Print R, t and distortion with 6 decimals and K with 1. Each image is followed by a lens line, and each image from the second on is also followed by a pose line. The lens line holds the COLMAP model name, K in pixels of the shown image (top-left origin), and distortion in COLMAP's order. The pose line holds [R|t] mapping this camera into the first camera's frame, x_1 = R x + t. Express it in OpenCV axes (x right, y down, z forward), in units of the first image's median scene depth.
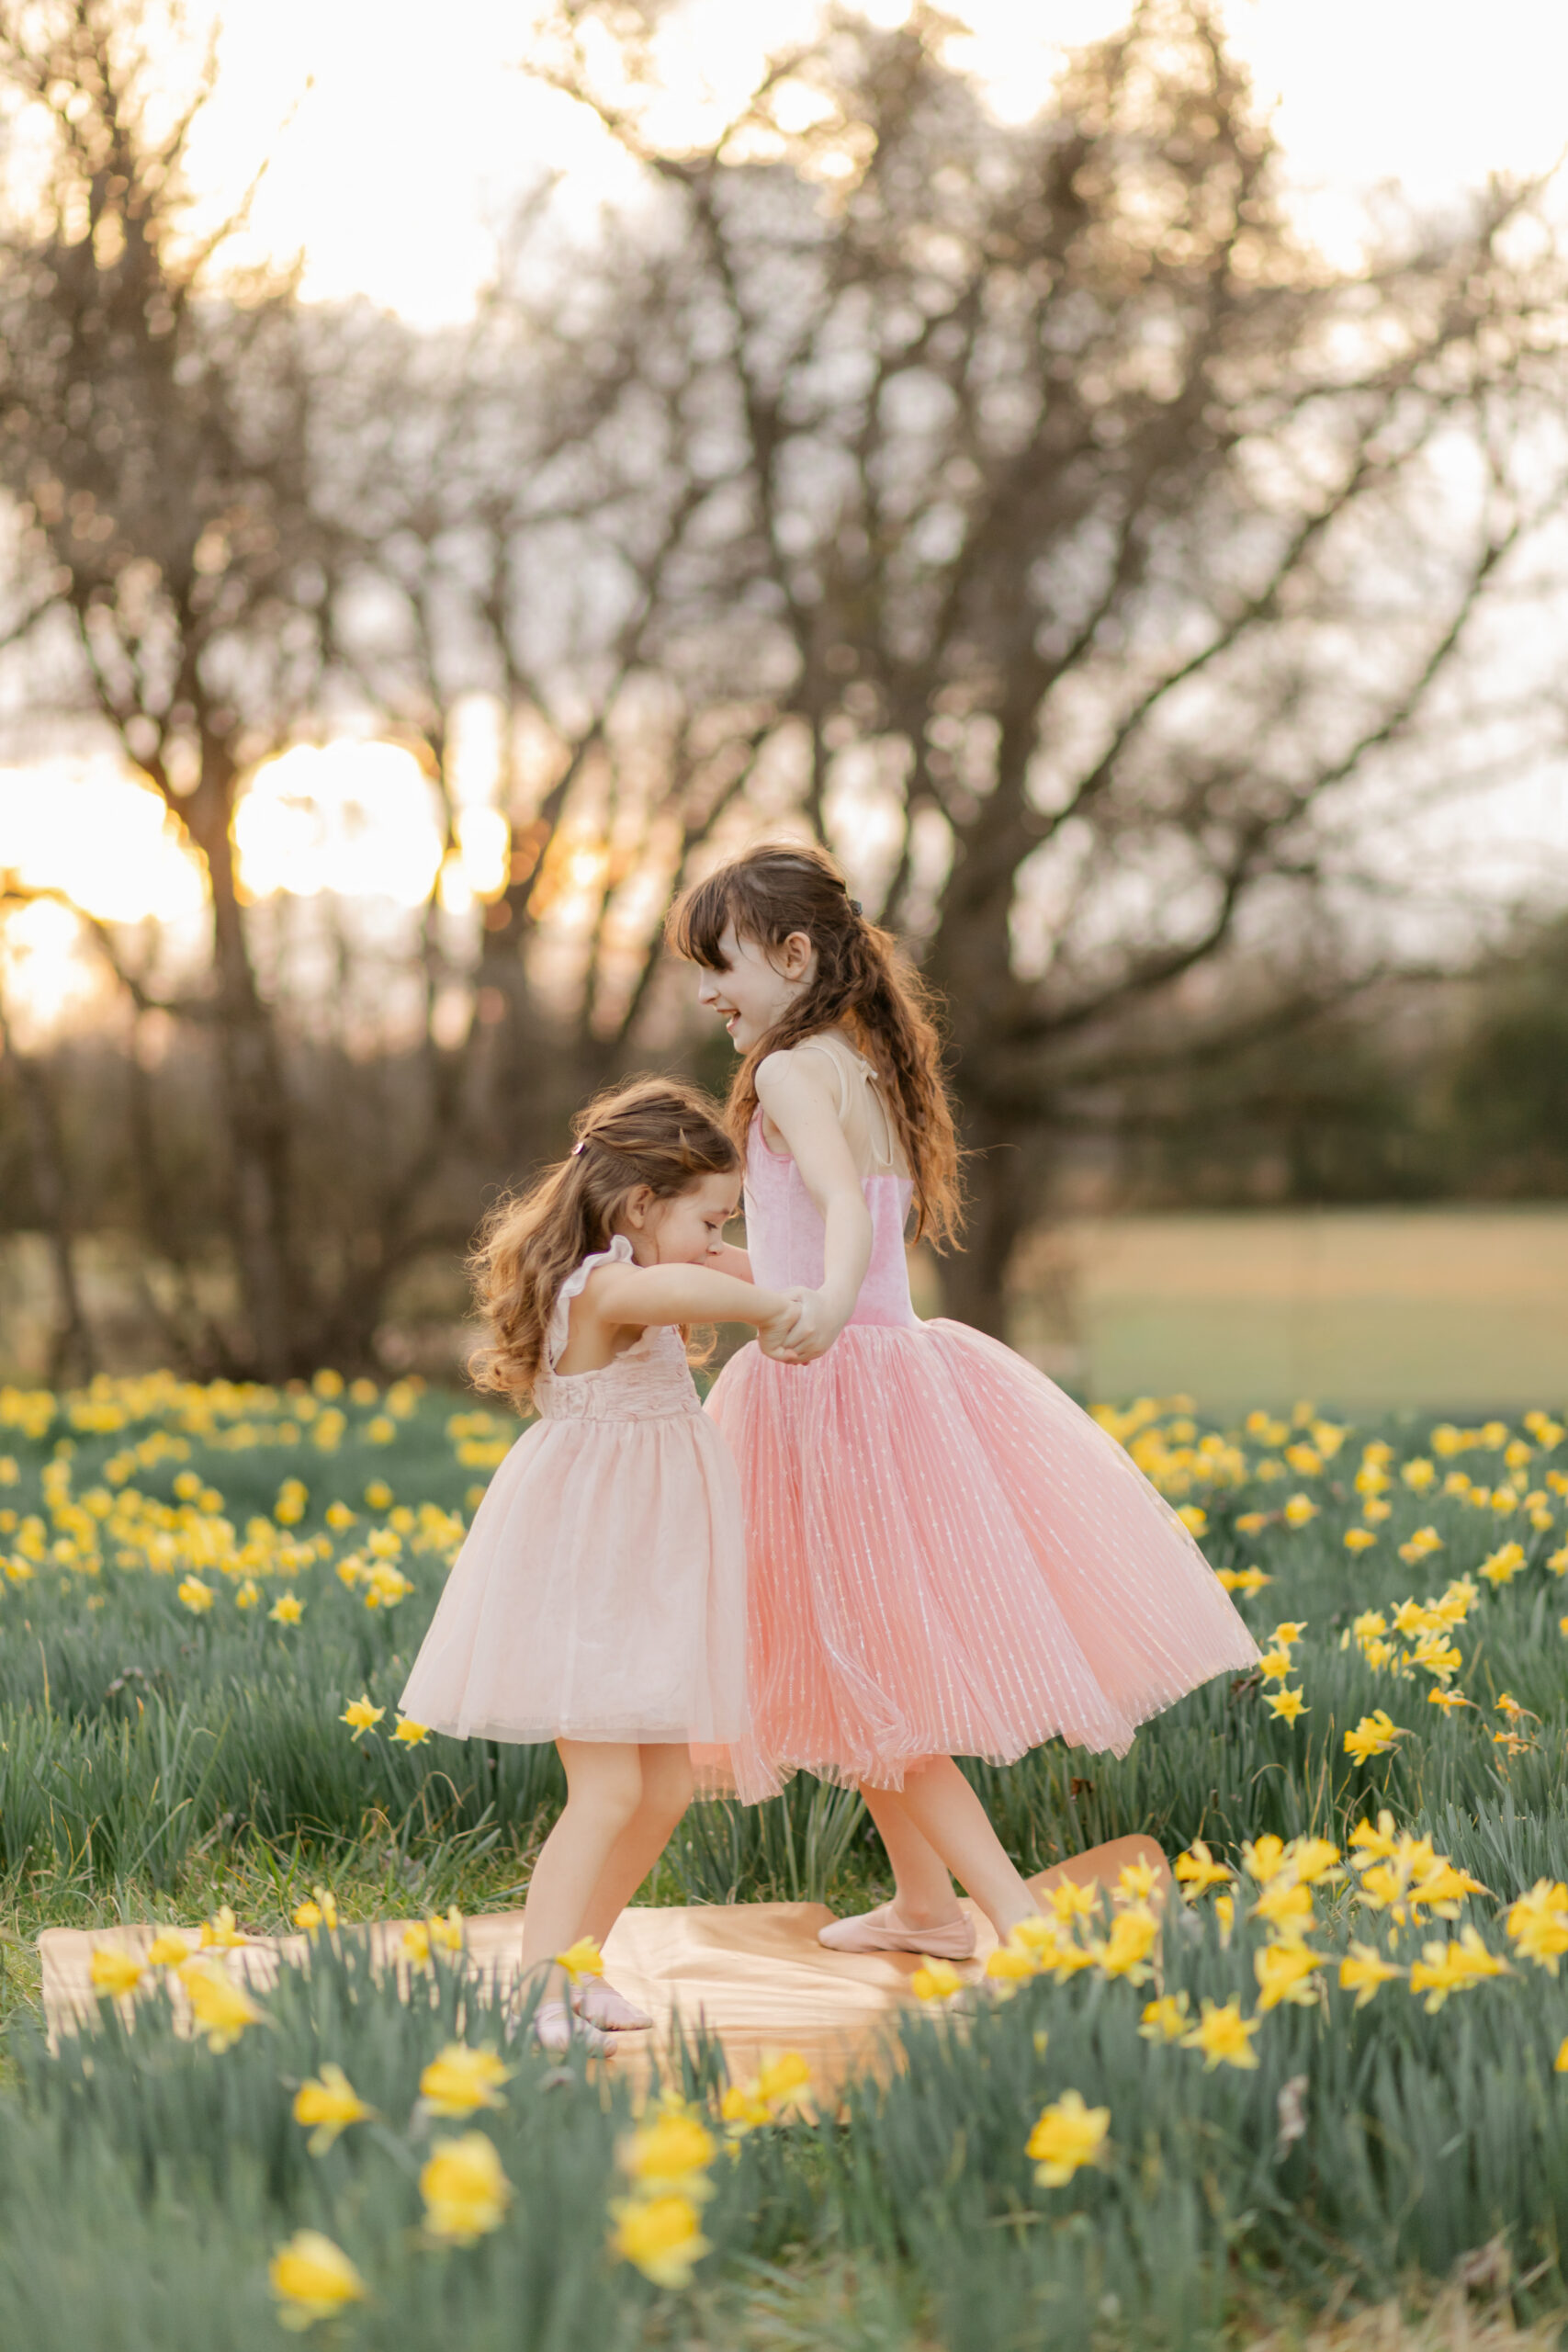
lens RADIAL K [[5605.9, 0, 784.0], [0, 5605.9, 1176.0], [0, 0, 1]] dist [0.012358, 0.016182]
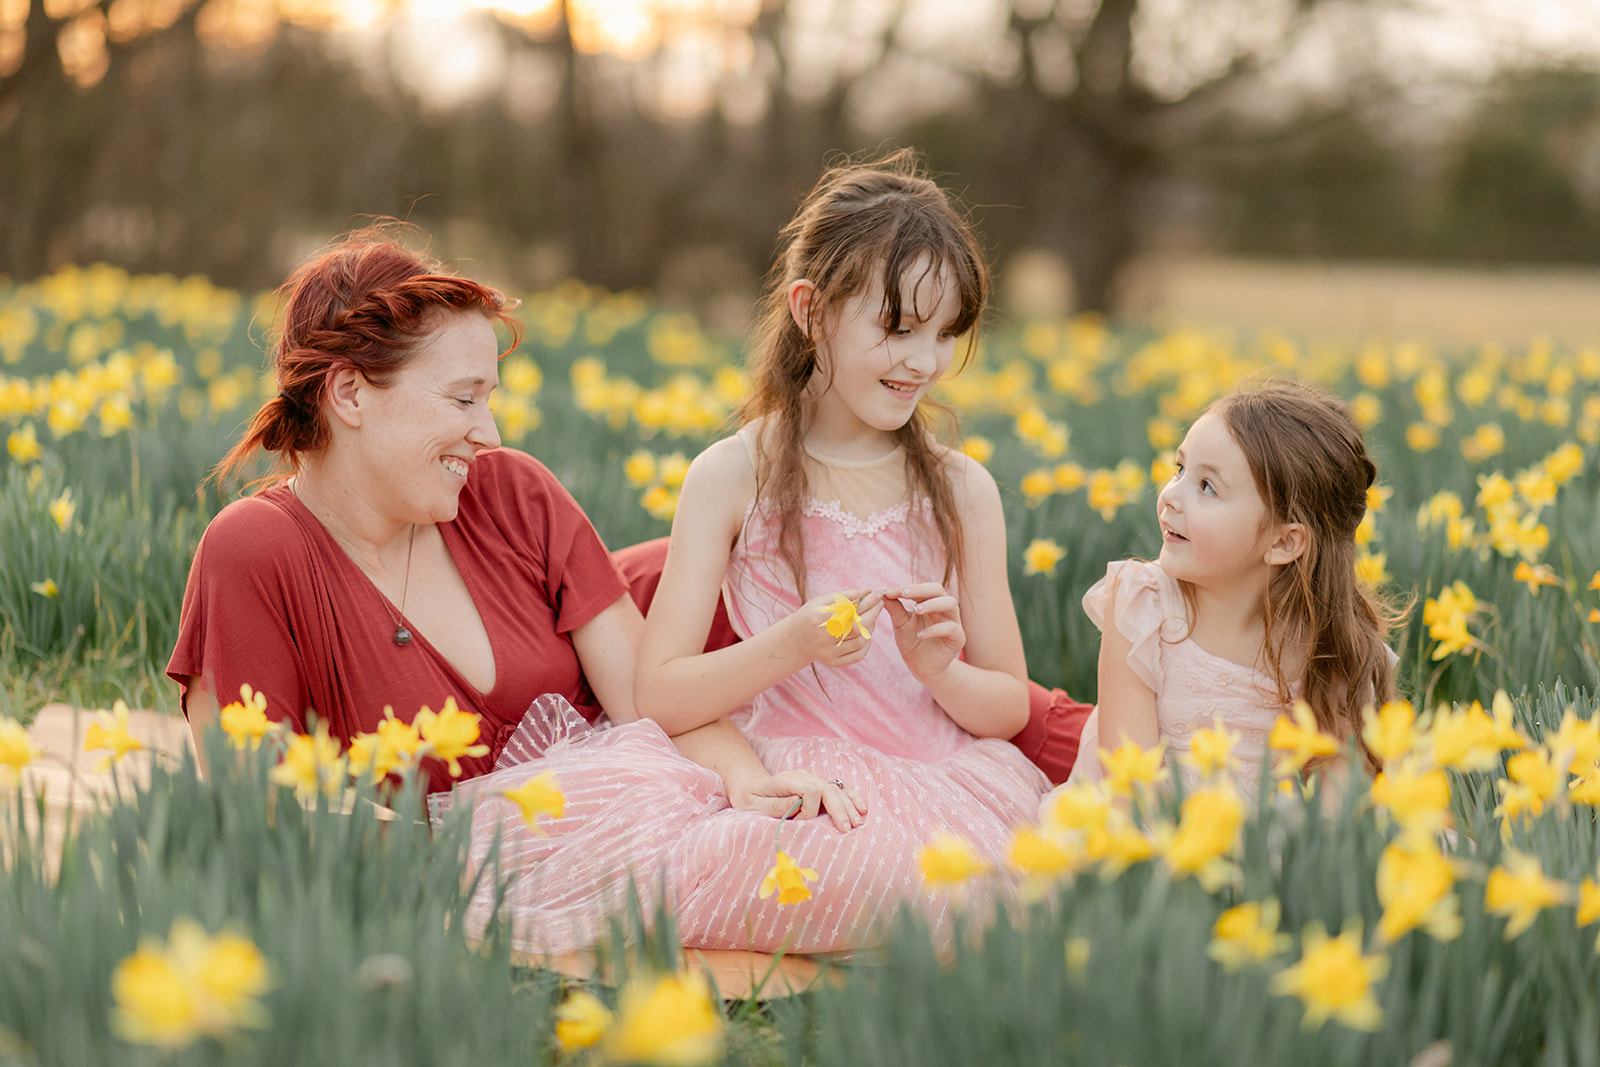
lens RADIAL K [[3813.9, 0, 800.0], [0, 3813.9, 533.5], [0, 0, 1]] dist [0.012358, 0.016182]
pose [[0.997010, 0.066098, -0.040015, 0.024898], [-0.062702, 0.994750, 0.080879, 0.058304], [0.045151, -0.078128, 0.995920, 0.484668]]
